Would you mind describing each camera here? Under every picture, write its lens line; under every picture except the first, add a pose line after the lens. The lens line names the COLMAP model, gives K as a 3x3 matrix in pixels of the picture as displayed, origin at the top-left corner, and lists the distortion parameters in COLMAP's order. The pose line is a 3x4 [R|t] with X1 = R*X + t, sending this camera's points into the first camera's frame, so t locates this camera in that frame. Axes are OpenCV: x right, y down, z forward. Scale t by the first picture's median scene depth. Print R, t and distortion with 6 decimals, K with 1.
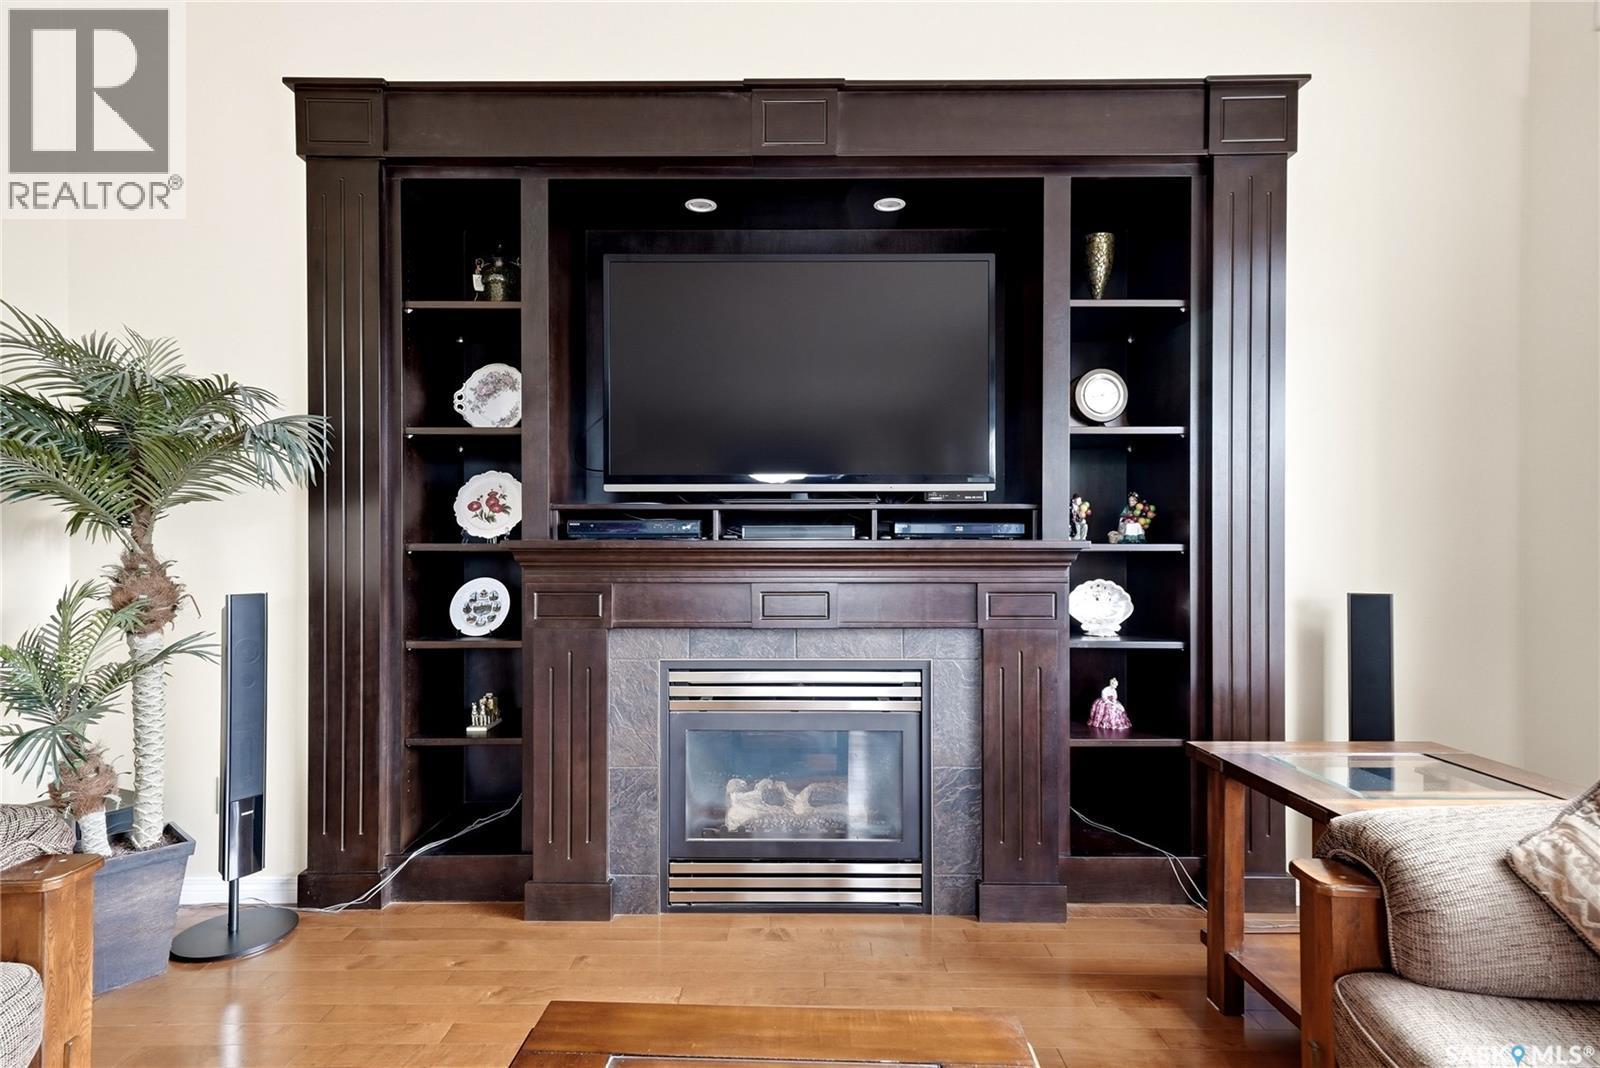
lens RADIAL K [[838.5, 0, 801.7], [0, 838.5, 538.8], [0, 0, 1]] dist [0.023301, 0.000050]
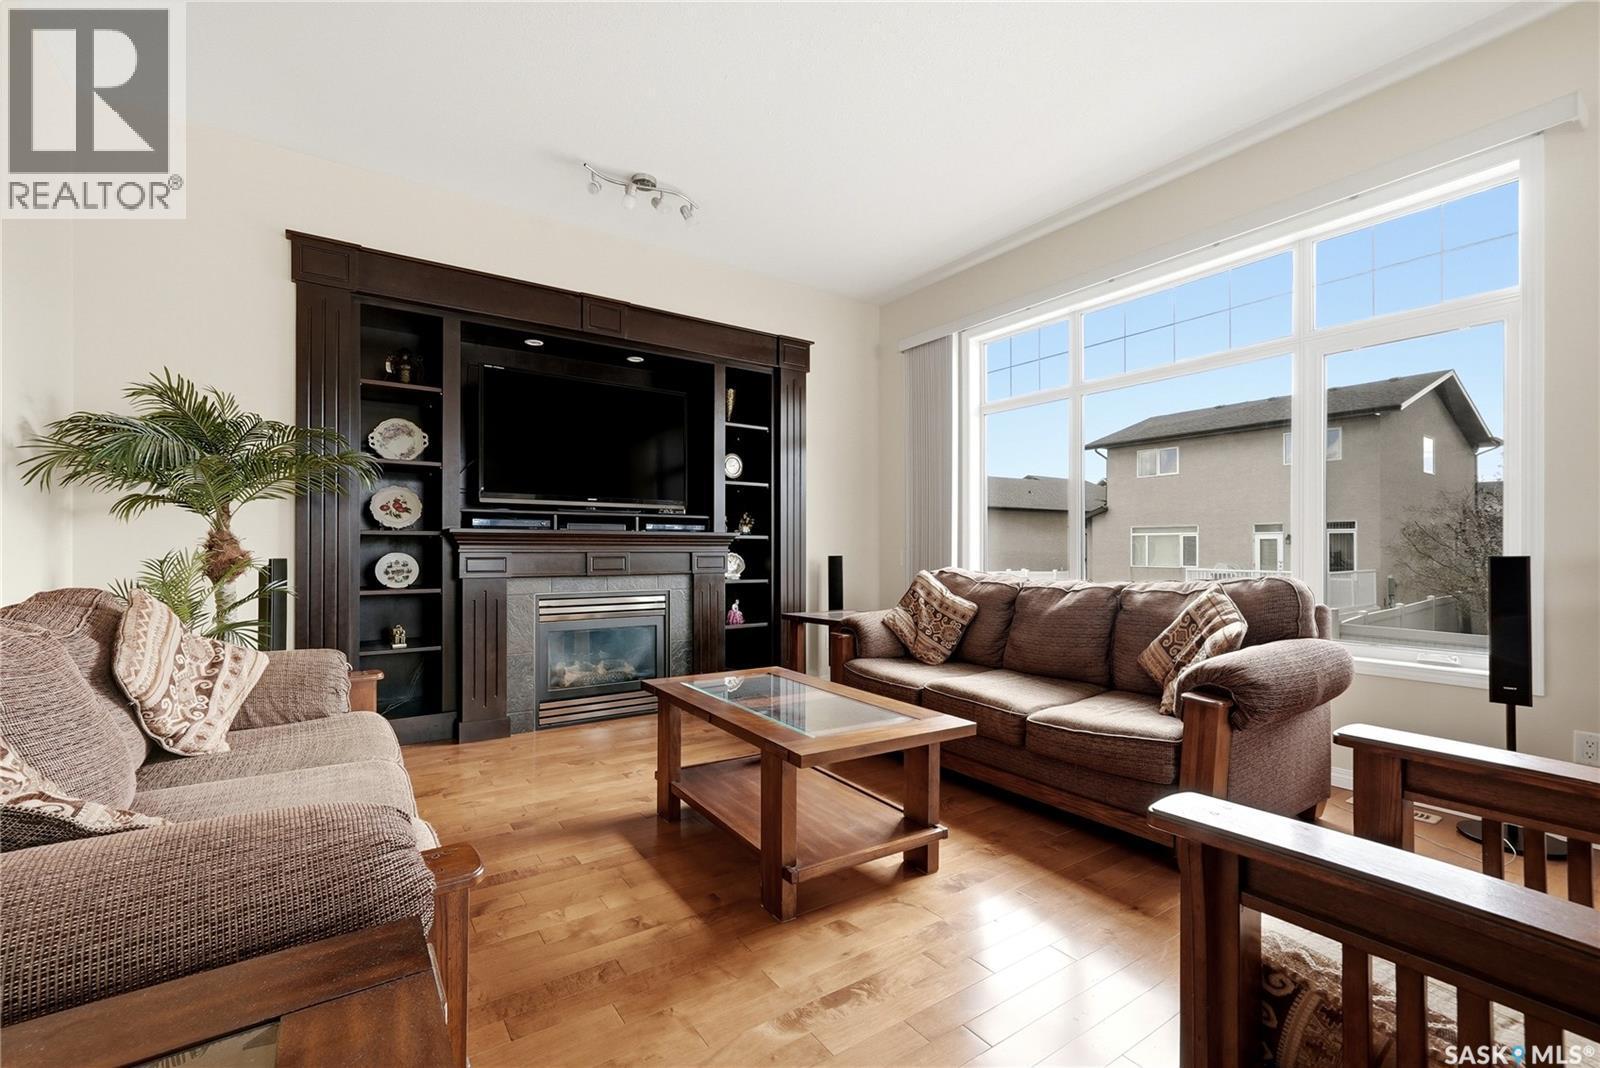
lens RADIAL K [[838.5, 0, 801.7], [0, 838.5, 538.8], [0, 0, 1]] dist [0.023301, 0.000050]
pose [[0.802709, 0.011657, 0.596257, -0.789601], [0.000635, 0.999792, -0.020400, 0.058570], [-0.596370, 0.016754, 0.802535, -0.825498]]
